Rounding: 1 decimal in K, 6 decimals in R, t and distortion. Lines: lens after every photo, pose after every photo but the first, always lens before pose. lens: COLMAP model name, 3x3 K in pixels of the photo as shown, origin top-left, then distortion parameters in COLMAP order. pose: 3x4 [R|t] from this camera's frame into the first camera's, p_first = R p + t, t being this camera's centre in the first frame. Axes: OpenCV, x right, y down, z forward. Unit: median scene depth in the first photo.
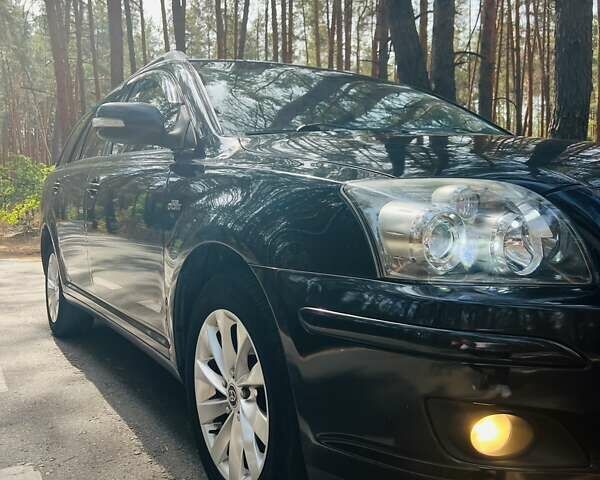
lens RADIAL K [[617.0, 0, 300.0], [0, 617.0, 240.0], [0, 0, 1]] dist [0.101255, -0.199093]
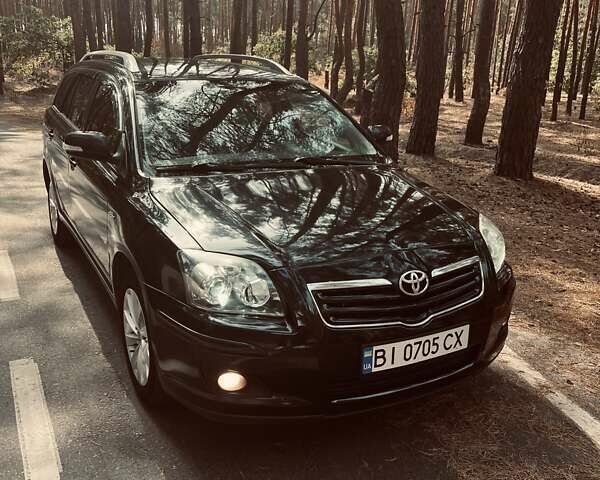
lens RADIAL K [[617.0, 0, 300.0], [0, 617.0, 240.0], [0, 0, 1]] dist [0.101255, -0.199093]
pose [[0.998215, 0.054707, -0.023971, 0.235835], [-0.047787, 0.972266, 0.228945, -0.277735], [0.035831, -0.227391, 0.973144, -0.408533]]
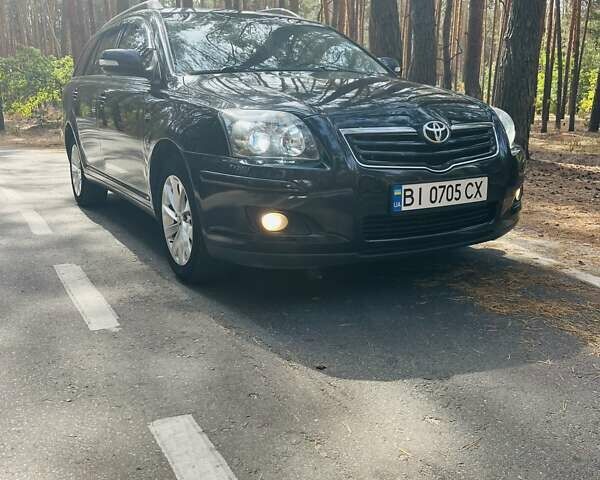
lens RADIAL K [[617.0, 0, 300.0], [0, 617.0, 240.0], [0, 0, 1]] dist [0.101255, -0.199093]
pose [[0.999696, 0.013603, -0.020584, 0.188803], [-0.010000, 0.986079, 0.165979, -0.006458], [0.022555, -0.165723, 0.985914, -0.549493]]
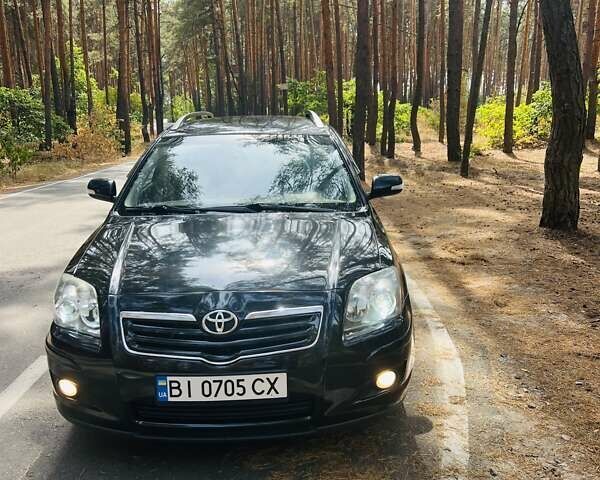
lens RADIAL K [[617.0, 0, 300.0], [0, 617.0, 240.0], [0, 0, 1]] dist [0.101255, -0.199093]
pose [[0.881872, 0.110202, -0.458429, 0.919940], [-0.036723, 0.985402, 0.166239, -0.303145], [0.470056, -0.129766, 0.873045, -0.285008]]
